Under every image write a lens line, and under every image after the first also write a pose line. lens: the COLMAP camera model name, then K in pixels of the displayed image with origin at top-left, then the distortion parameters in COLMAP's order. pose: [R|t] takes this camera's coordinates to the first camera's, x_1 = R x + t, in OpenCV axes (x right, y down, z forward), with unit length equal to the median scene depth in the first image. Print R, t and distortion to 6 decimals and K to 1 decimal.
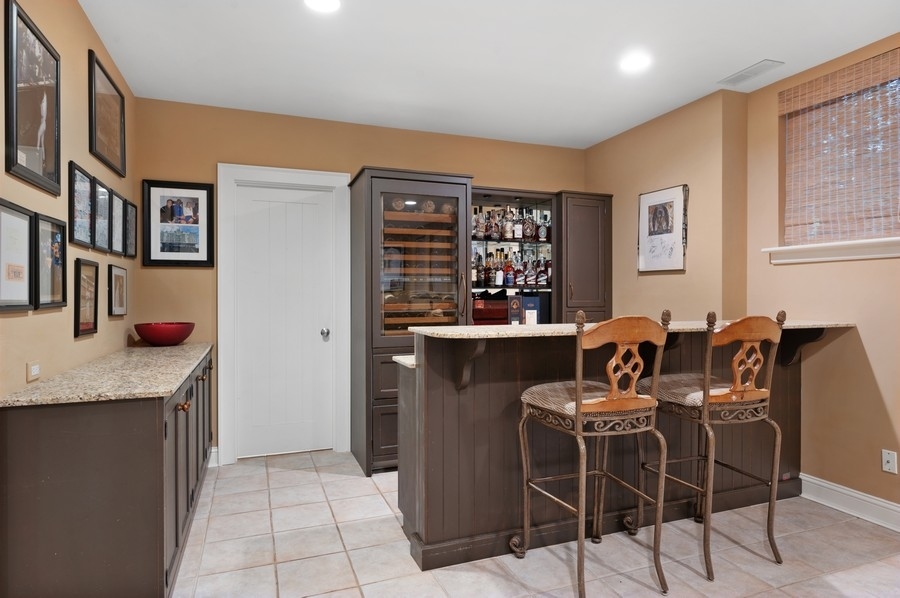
lens RADIAL K [[524.5, 0, 451.4], [0, 524.5, 298.1], [0, 0, 1]] dist [-0.007296, 0.001206]
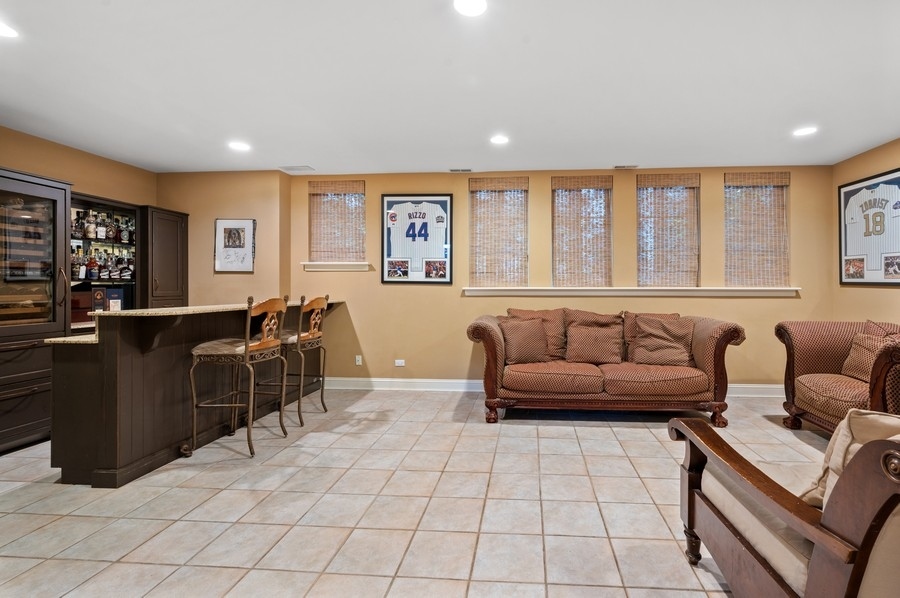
lens RADIAL K [[389.1, 0, 450.0], [0, 389.1, 290.4], [0, 0, 1]] dist [-0.000106, -0.000012]
pose [[0.529650, -0.006089, 0.848194, -0.260442], [0.003734, 0.999981, 0.004847, 0.000153], [-0.848208, 0.000600, 0.529663, -0.160377]]
